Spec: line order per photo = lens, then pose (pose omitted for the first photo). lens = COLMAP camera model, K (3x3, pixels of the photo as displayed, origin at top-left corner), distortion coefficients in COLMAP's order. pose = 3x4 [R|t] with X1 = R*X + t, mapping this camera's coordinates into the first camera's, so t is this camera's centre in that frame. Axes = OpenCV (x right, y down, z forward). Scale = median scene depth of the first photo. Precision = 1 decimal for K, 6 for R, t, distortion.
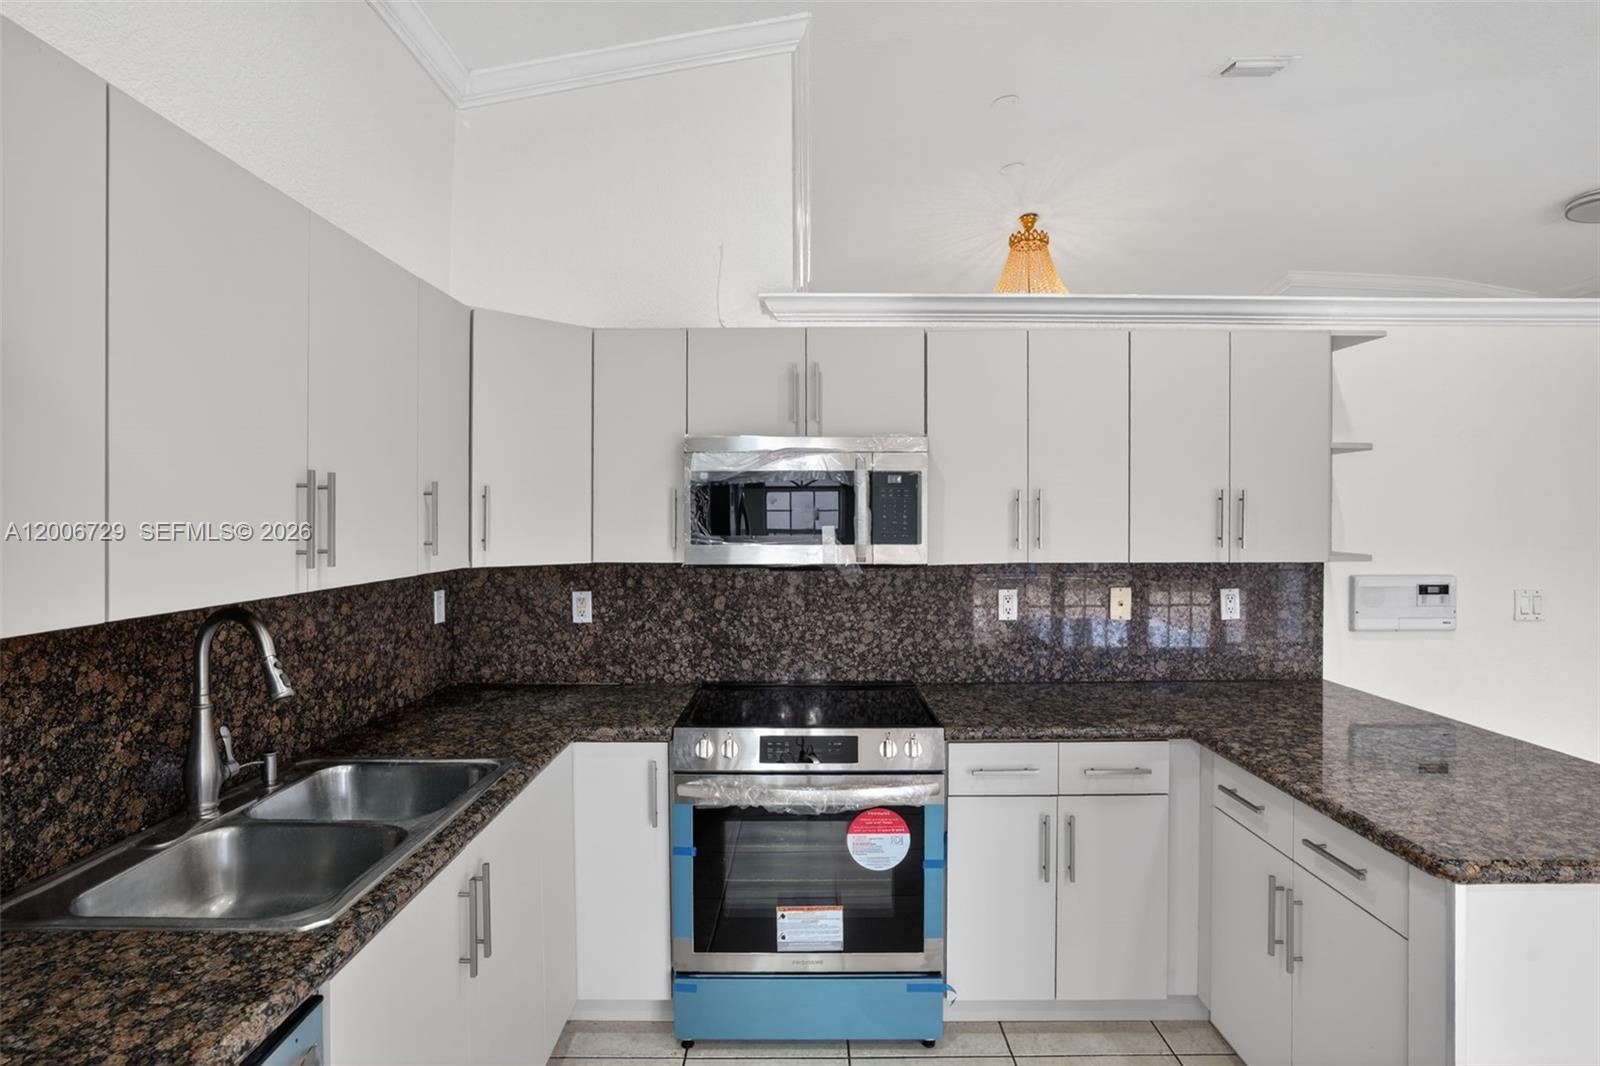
lens RADIAL K [[801.5, 0, 796.7], [0, 801.5, 523.3], [0, 0, 1]] dist [-0.027866, 0.004584]
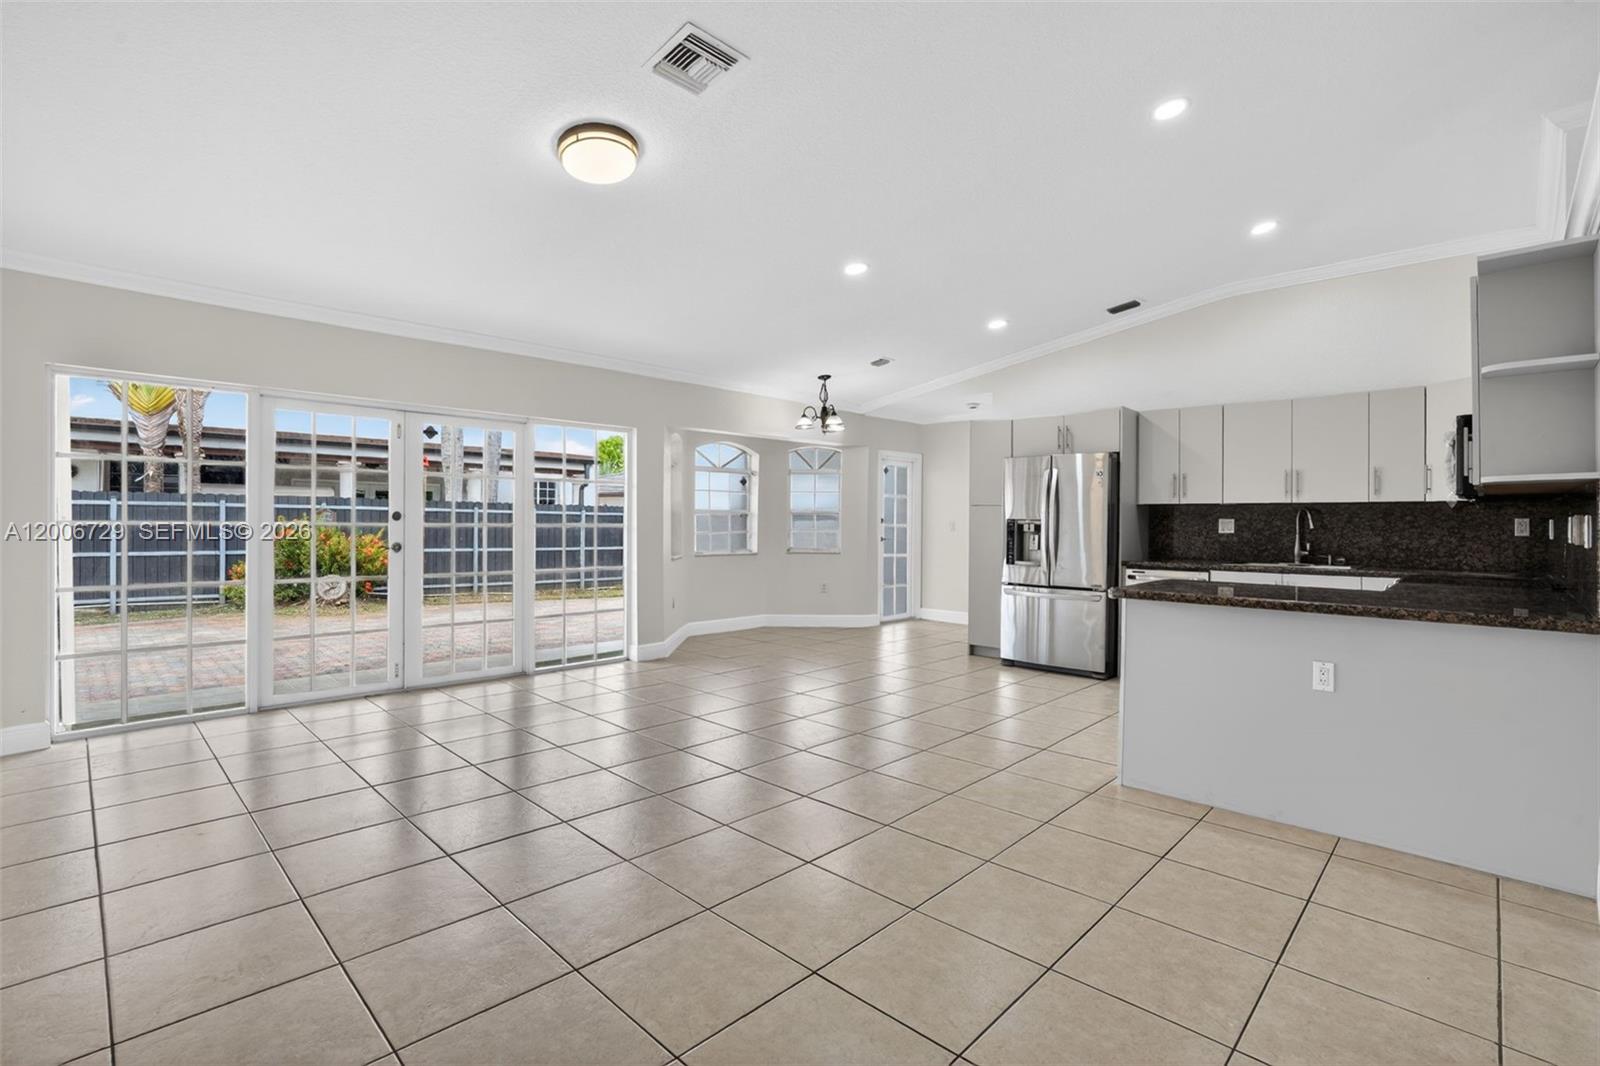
lens RADIAL K [[741.0, 0, 804.0], [0, 741.0, 533.1], [0, 0, 1]] dist [-0.042297, 0.004788]
pose [[-0.686941, 0.010920, -0.726631, 2.149541], [-0.008430, 0.999700, 0.022994, 0.107754], [0.726664, 0.021921, -0.686643, 1.058684]]
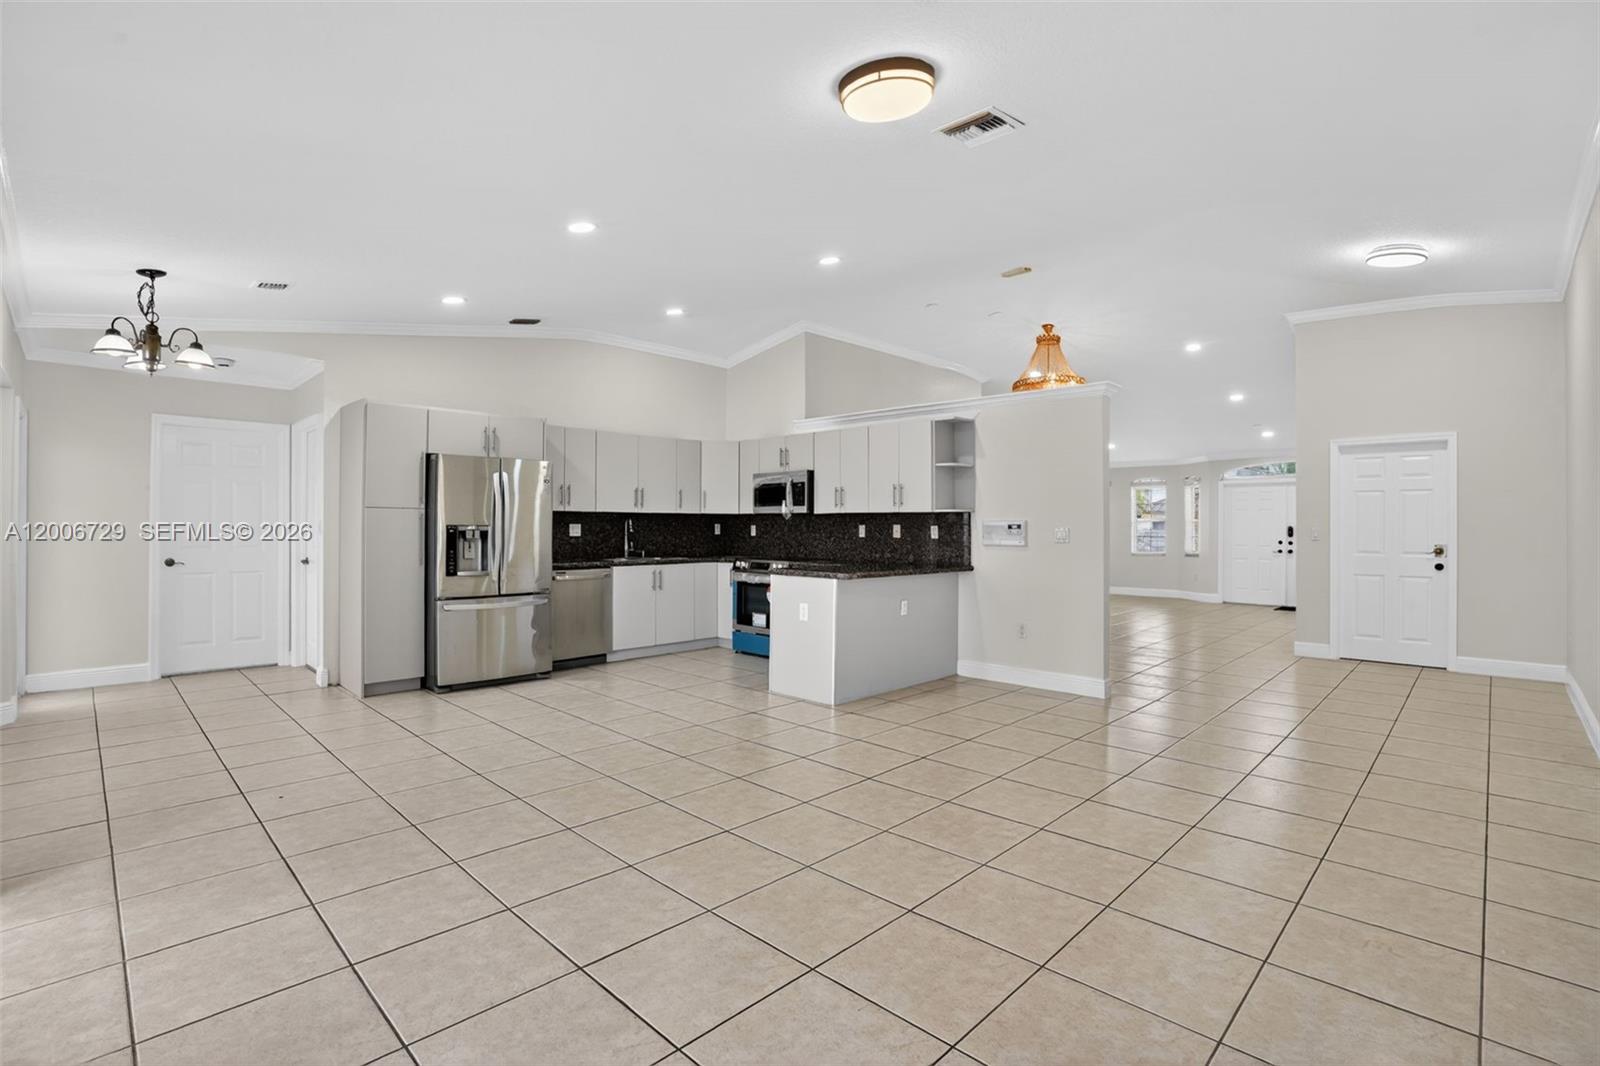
lens RADIAL K [[741.0, 0, 810.3], [0, 741.0, 526.8], [0, 0, 1]] dist [-0.042297, 0.004788]
pose [[0.726426, 0.006316, -0.687216, 2.121992], [-0.010582, 0.999942, -0.001995, 0.111043], [0.687163, 0.008721, 0.726451, -1.028179]]
